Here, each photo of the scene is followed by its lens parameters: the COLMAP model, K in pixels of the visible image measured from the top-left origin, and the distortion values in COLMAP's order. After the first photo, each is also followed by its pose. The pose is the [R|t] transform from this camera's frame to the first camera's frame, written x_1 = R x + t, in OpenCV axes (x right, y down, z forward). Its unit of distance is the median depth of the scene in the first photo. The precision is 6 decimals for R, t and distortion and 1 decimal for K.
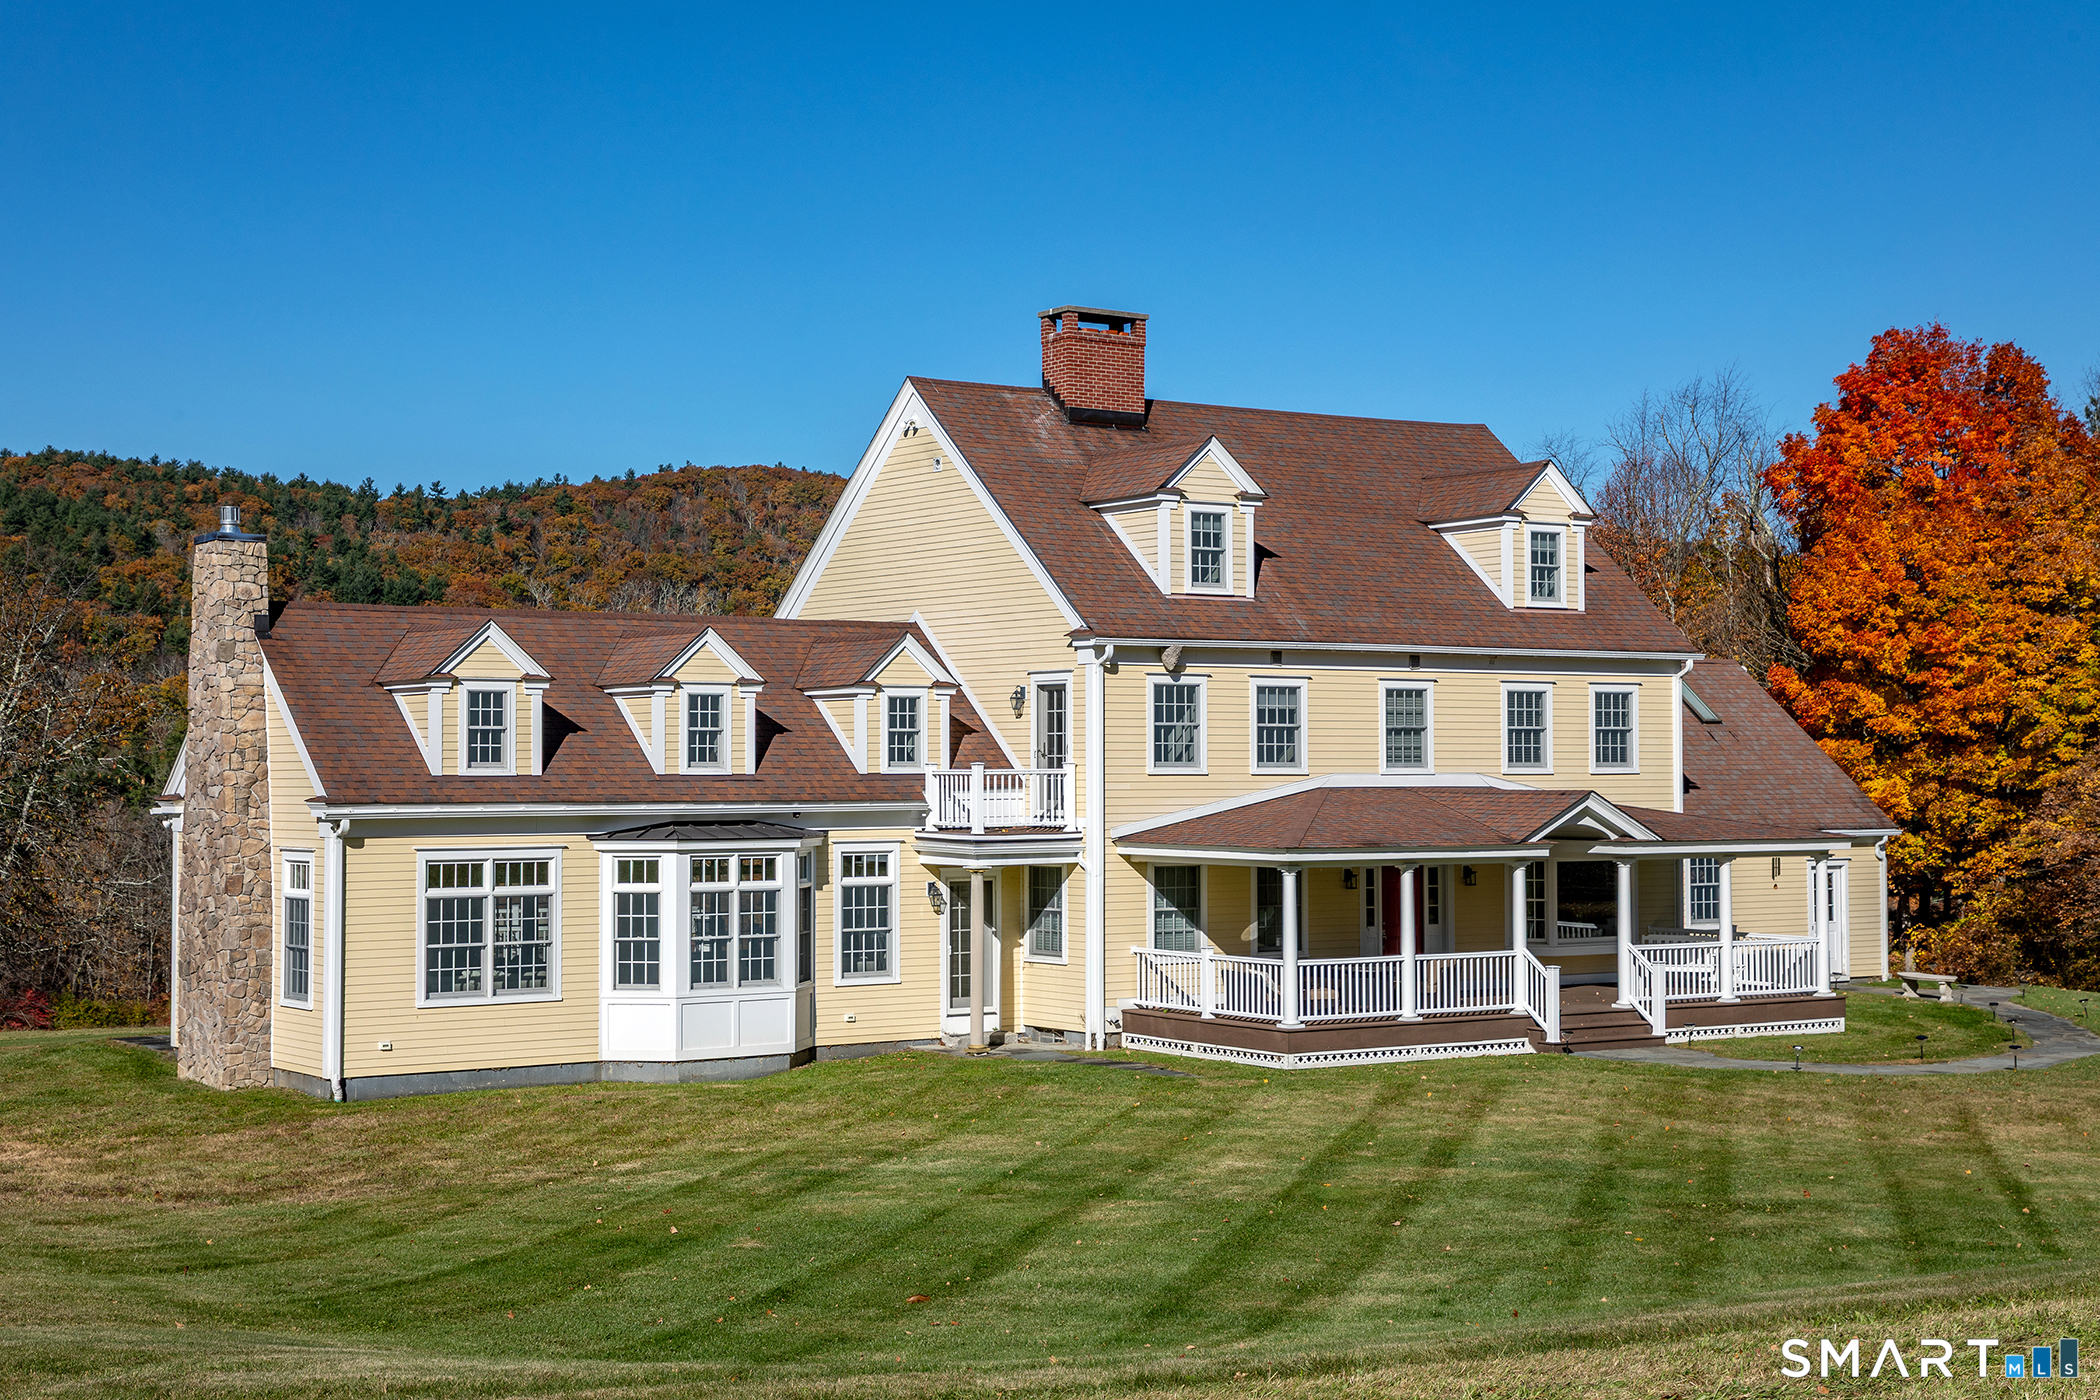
lens RADIAL K [[2979.8, 0, 1050.0], [0, 2979.8, 700.0], [0, 0, 1]] dist [0.133838, -0.085181]
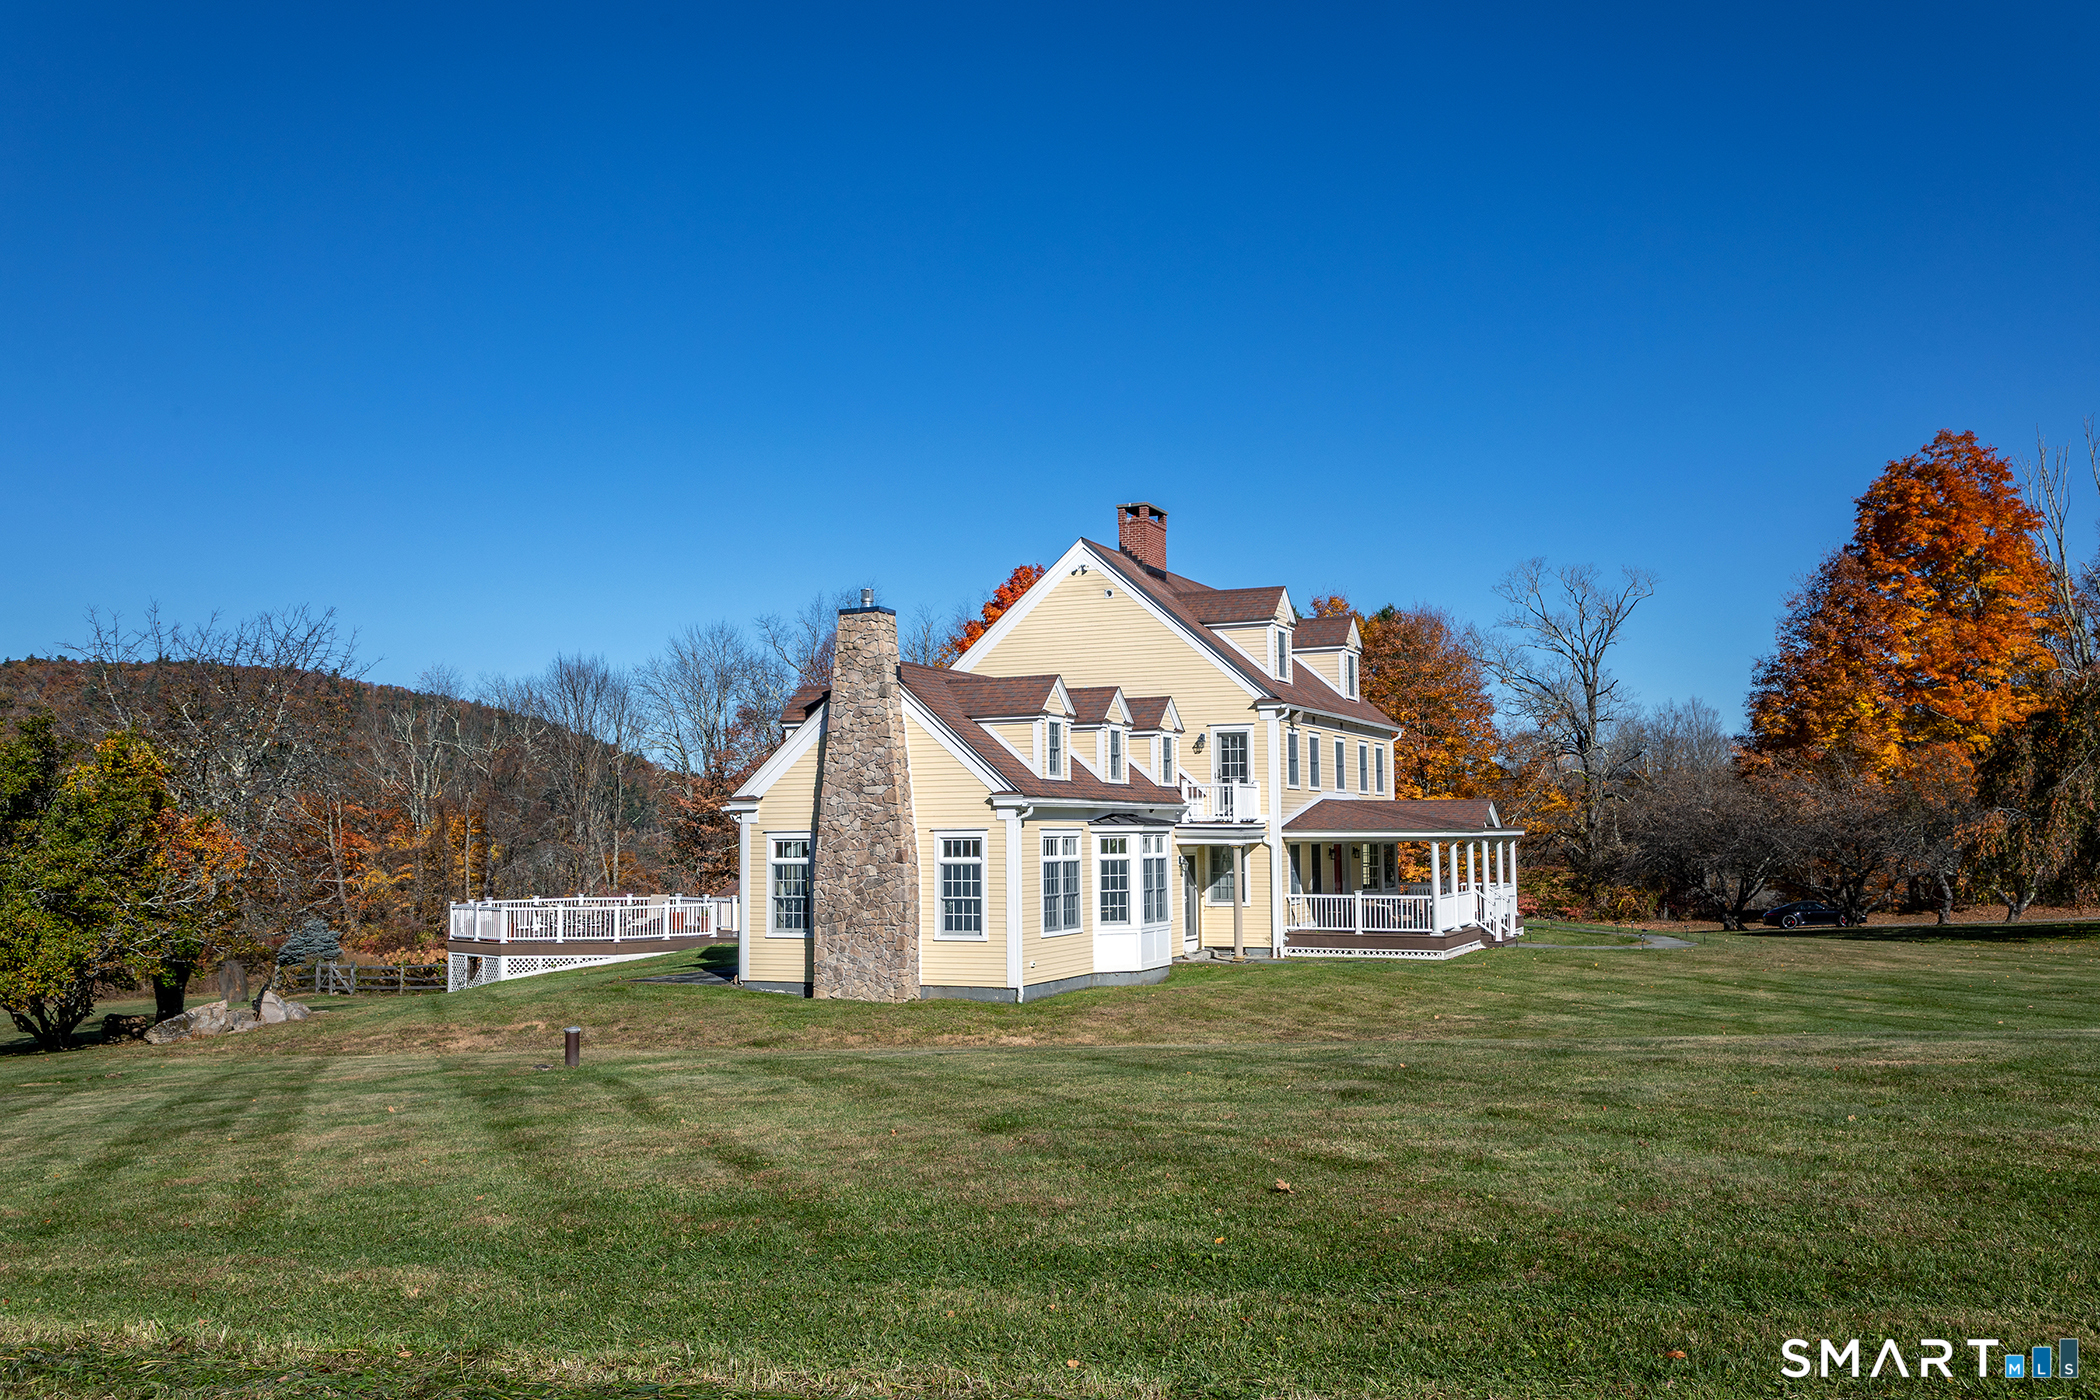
lens RADIAL K [[1814.6, 0, 1050.0], [0, 1814.6, 700.0], [0, 0, 1]] dist [-0.003792, -0.000541]
pose [[0.847805, 0.035669, 0.529108, -0.613164], [-0.008369, 0.998511, -0.053903, 0.031392], [-0.530243, 0.041271, 0.846841, 0.223323]]
